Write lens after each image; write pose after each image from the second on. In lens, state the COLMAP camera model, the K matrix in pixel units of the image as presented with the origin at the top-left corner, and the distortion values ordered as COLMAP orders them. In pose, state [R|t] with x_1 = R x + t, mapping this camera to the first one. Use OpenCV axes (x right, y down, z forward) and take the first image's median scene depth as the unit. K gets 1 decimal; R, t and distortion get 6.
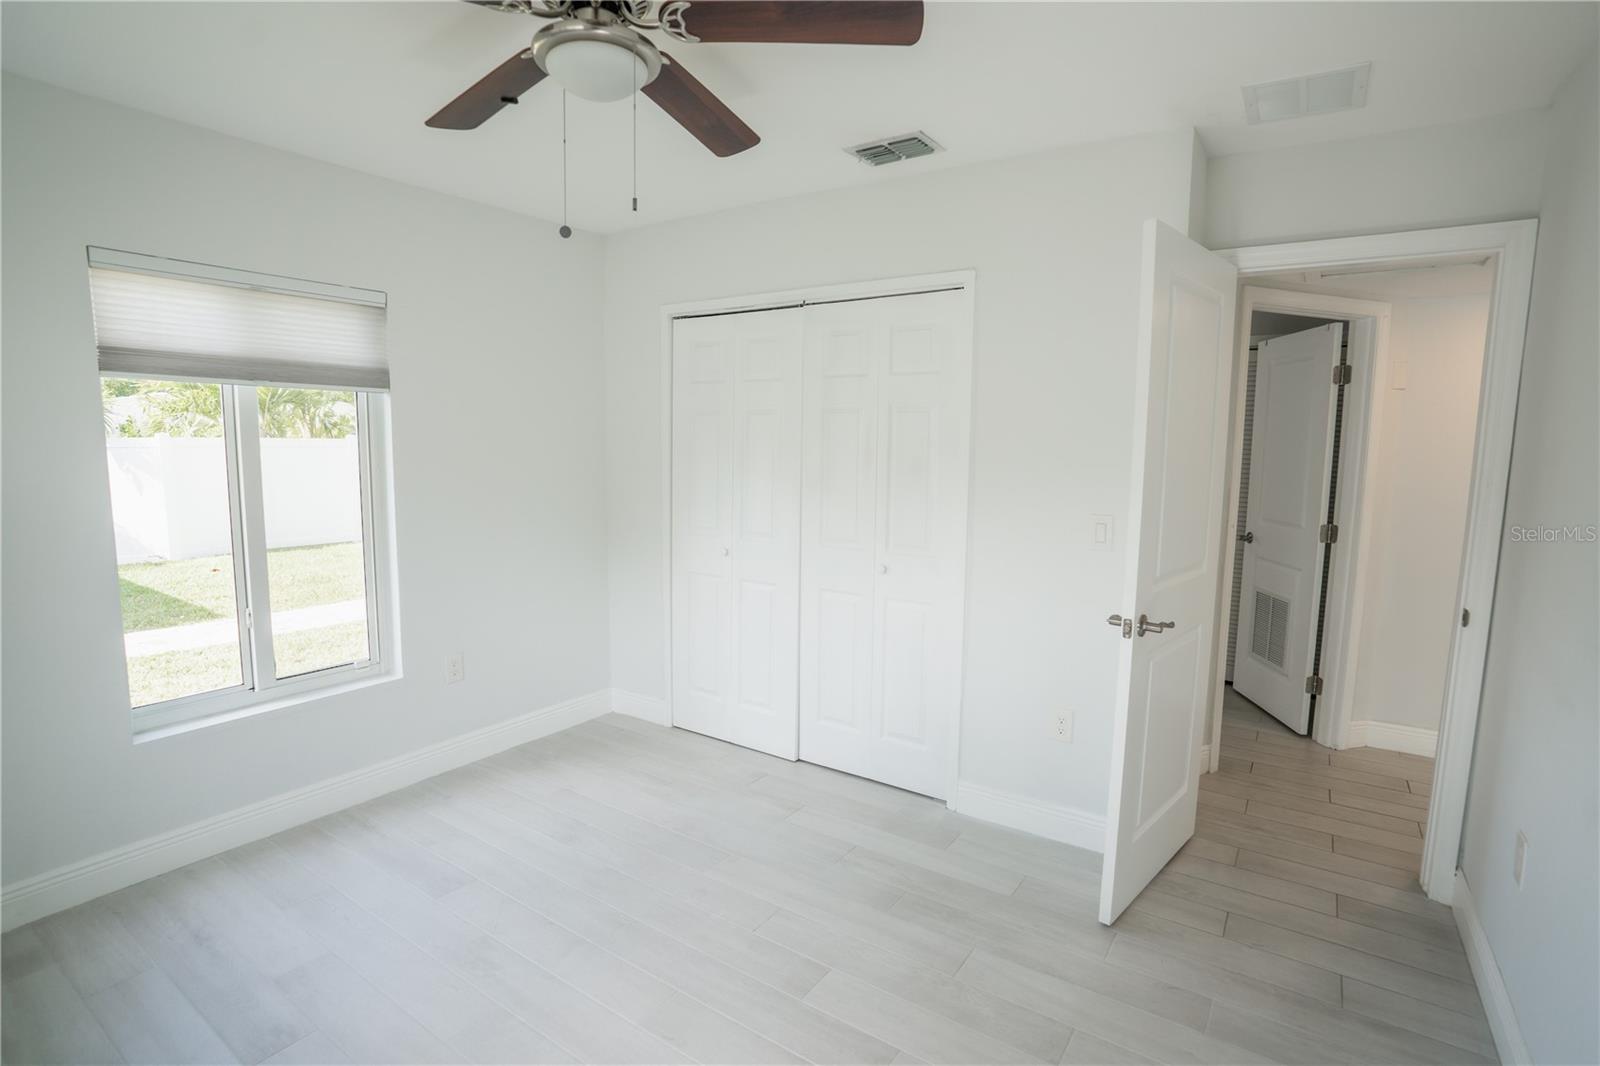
lens RADIAL K [[761.4, 0, 796.4], [0, 761.4, 536.5], [0, 0, 1]] dist [-0.068166, 0.030287]
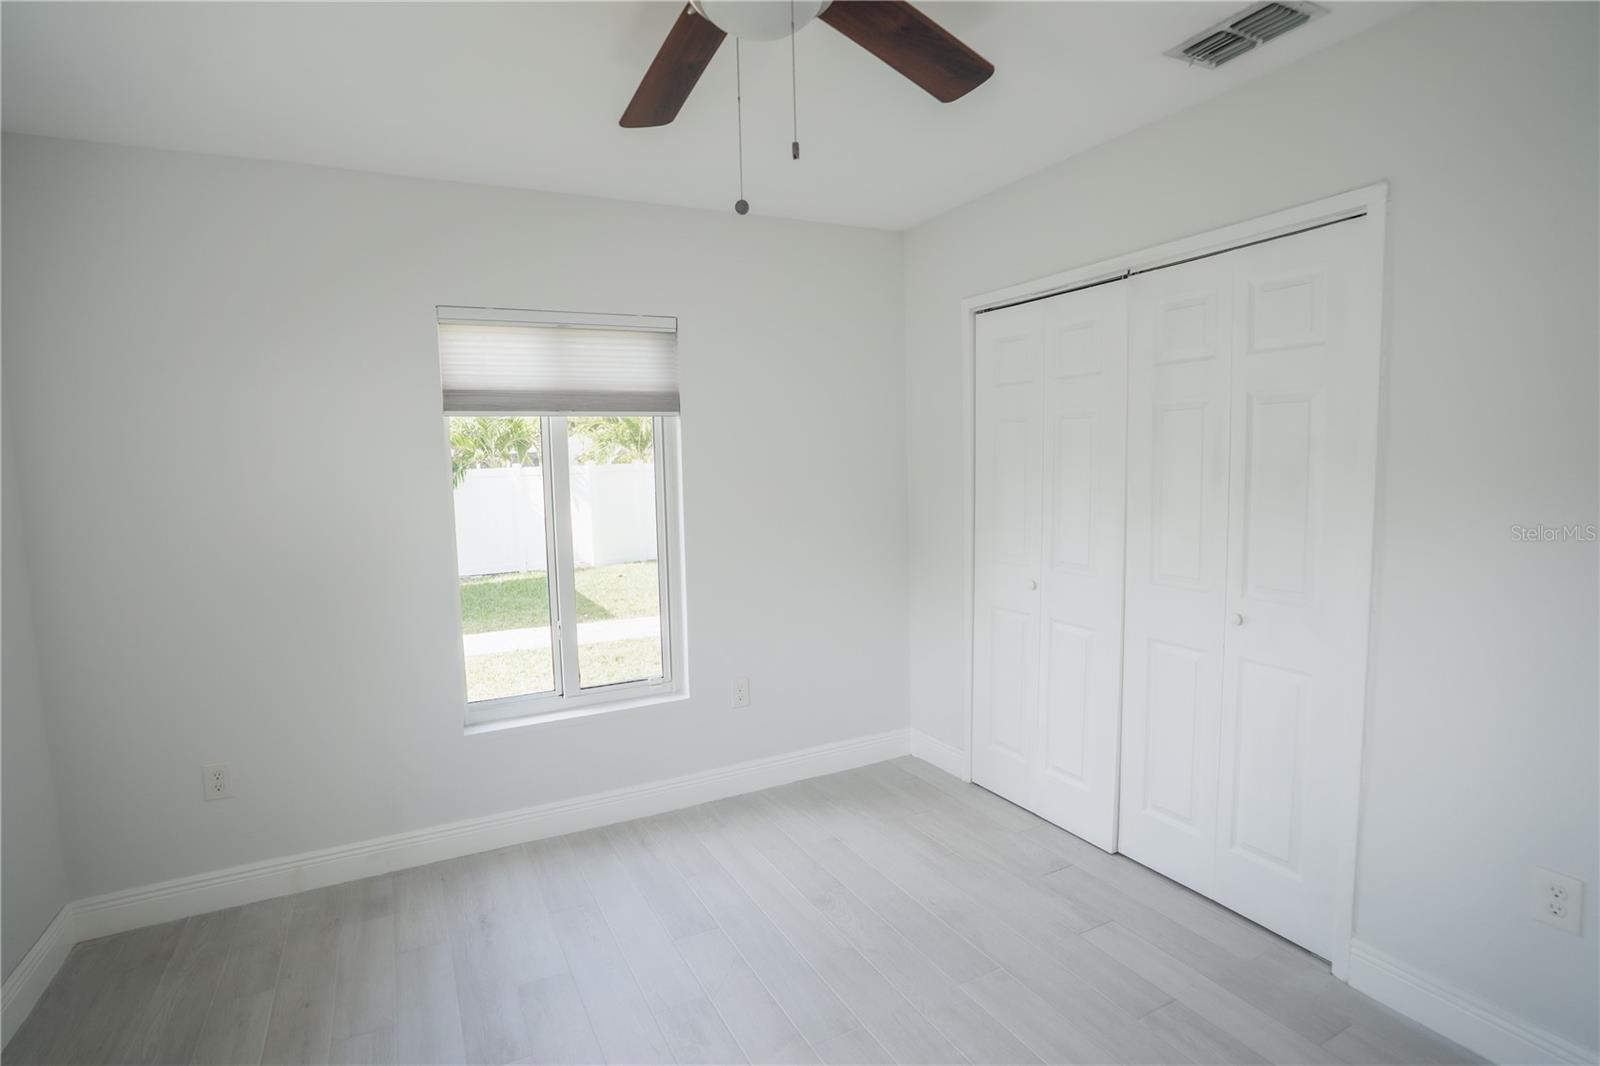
lens RADIAL K [[761.4, 0, 796.4], [0, 761.4, 536.5], [0, 0, 1]] dist [-0.068166, 0.030287]
pose [[0.879115, 0.013411, -0.476421, 0.088465], [-0.022578, 0.999654, -0.013523, -0.019050], [0.476075, 0.022645, 0.879113, 0.179800]]
